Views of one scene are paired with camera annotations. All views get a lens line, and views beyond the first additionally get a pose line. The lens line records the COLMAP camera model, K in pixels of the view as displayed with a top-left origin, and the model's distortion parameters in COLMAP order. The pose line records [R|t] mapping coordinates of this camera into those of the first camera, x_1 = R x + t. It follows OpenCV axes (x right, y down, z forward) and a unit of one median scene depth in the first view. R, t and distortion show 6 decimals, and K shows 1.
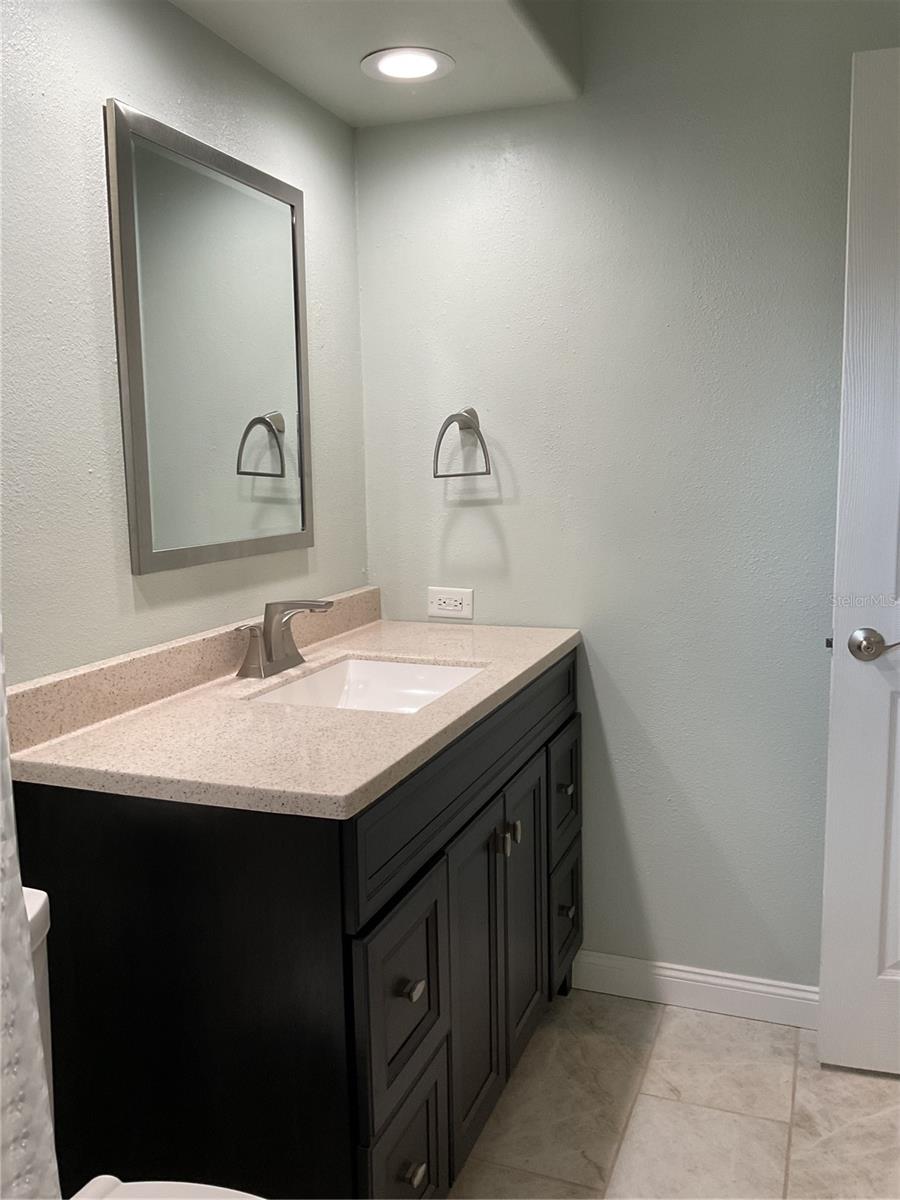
lens RADIAL K [[985.1, 0, 452.1], [0, 985.1, 606.5], [0, 0, 1]] dist [0.110815, -0.210868]
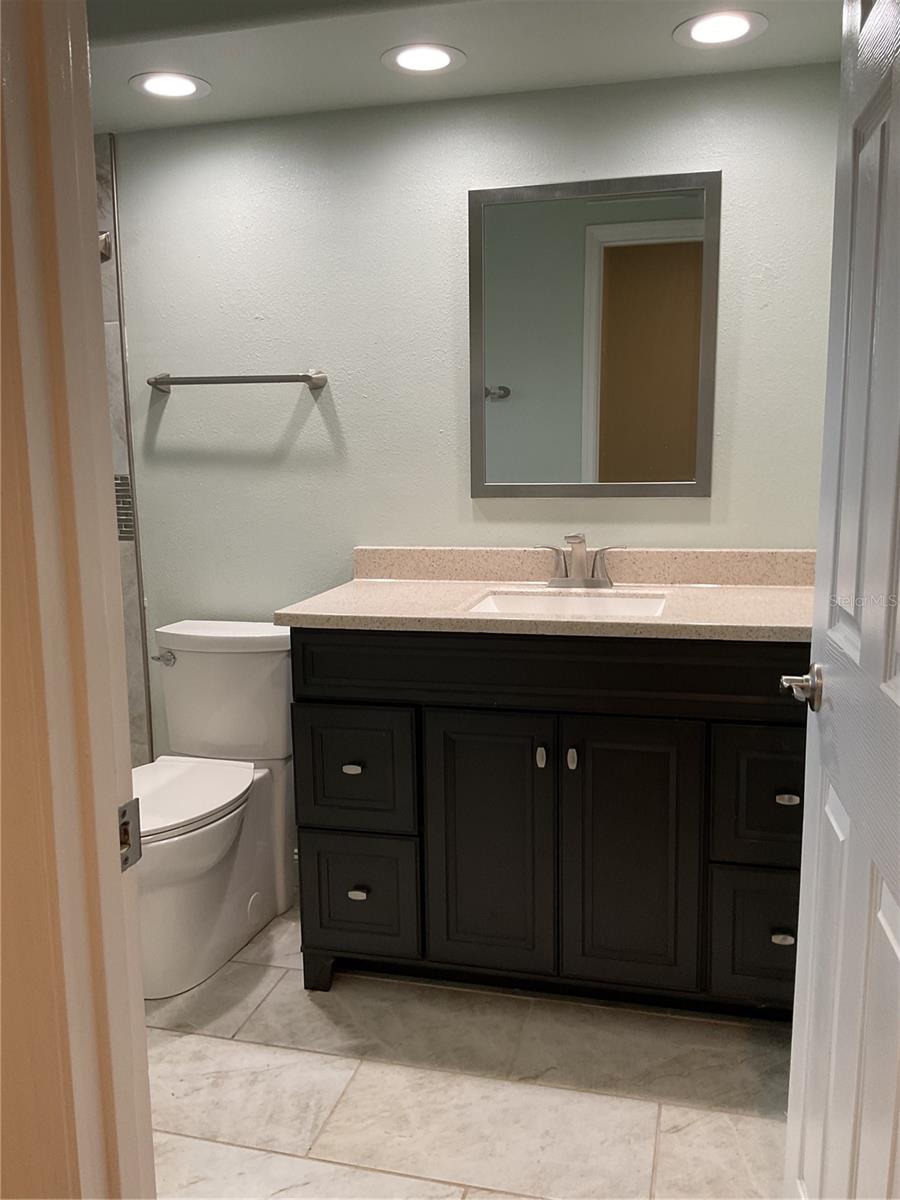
lens RADIAL K [[986.1, 0, 450.0], [0, 986.1, 600.0], [0, 0, 1]] dist [0.157349, -0.342289]
pose [[0.111765, 0.176054, -0.978015, 1.210401], [-0.126765, 0.978667, 0.161685, -0.120300], [0.985616, 0.105908, 0.131699, 0.770749]]
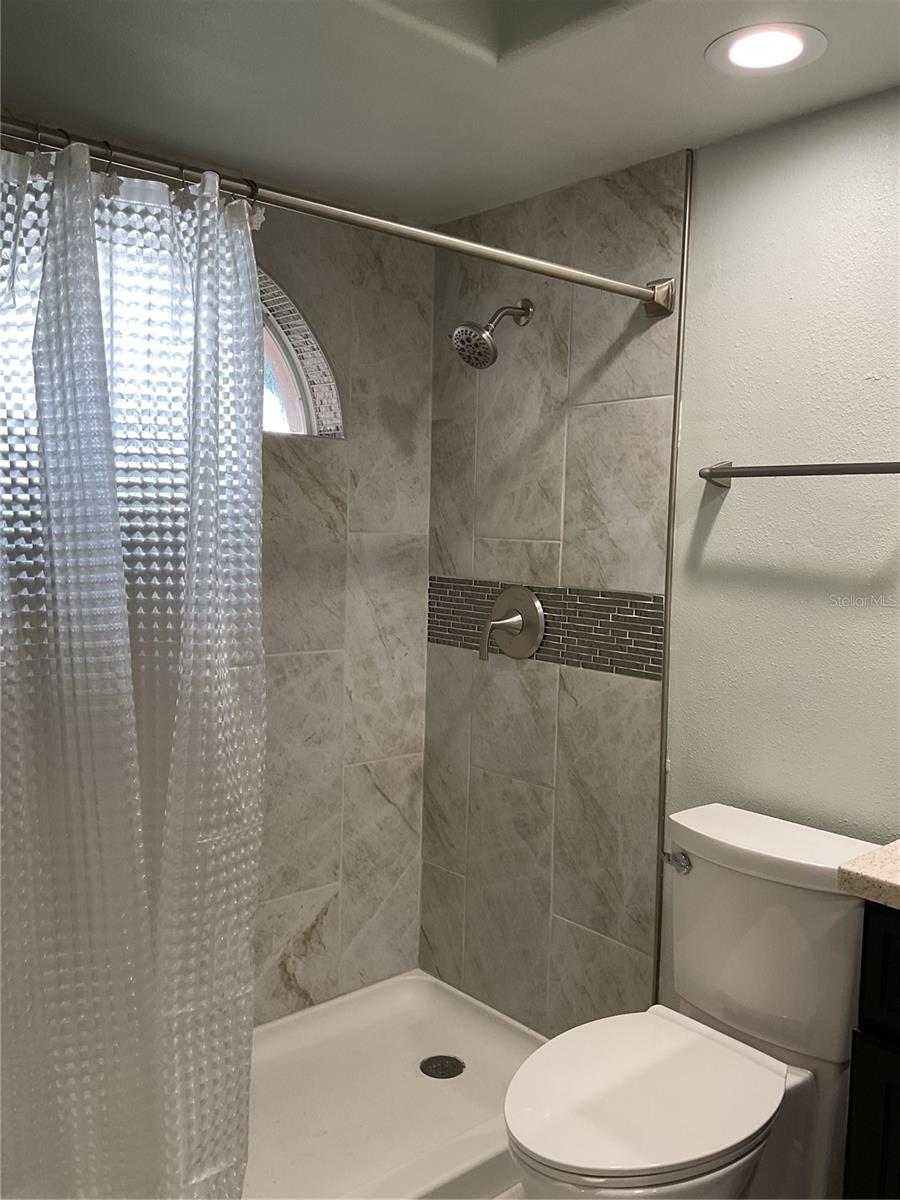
lens RADIAL K [[985.1, 0, 452.1], [0, 985.1, 606.5], [0, 0, 1]] dist [0.110815, -0.210868]
pose [[-0.456866, 0.089603, -0.885011, 0.707551], [-0.133277, 0.976788, 0.167696, -0.146049], [0.879494, 0.194566, -0.434320, 0.749388]]
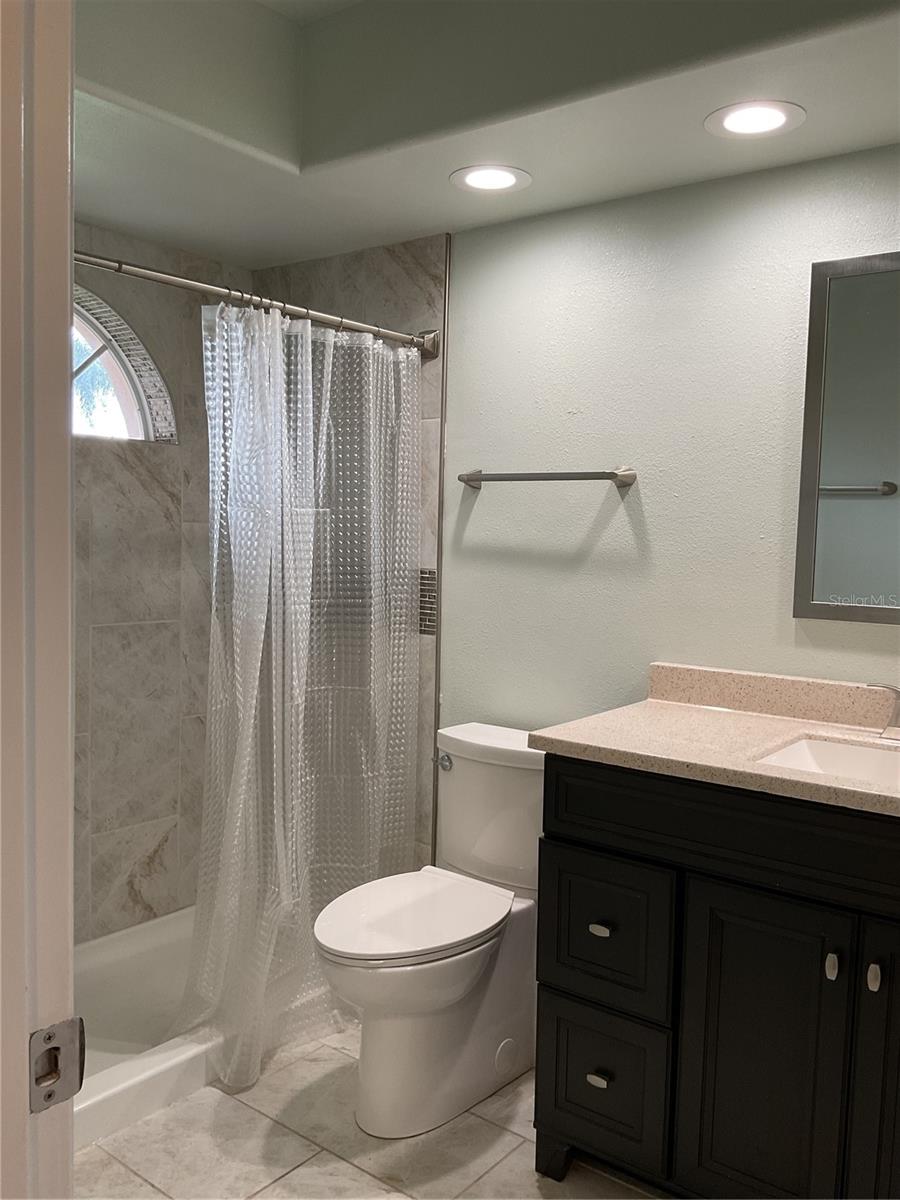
lens RADIAL K [[985.1, 0, 452.1], [0, 985.1, 606.5], [0, 0, 1]] dist [0.110815, -0.210868]
pose [[-0.286352, 0.093232, -0.953578, 1.038066], [-0.149164, 0.978781, 0.140489, -0.160499], [0.946442, 0.182468, -0.266369, 0.911188]]
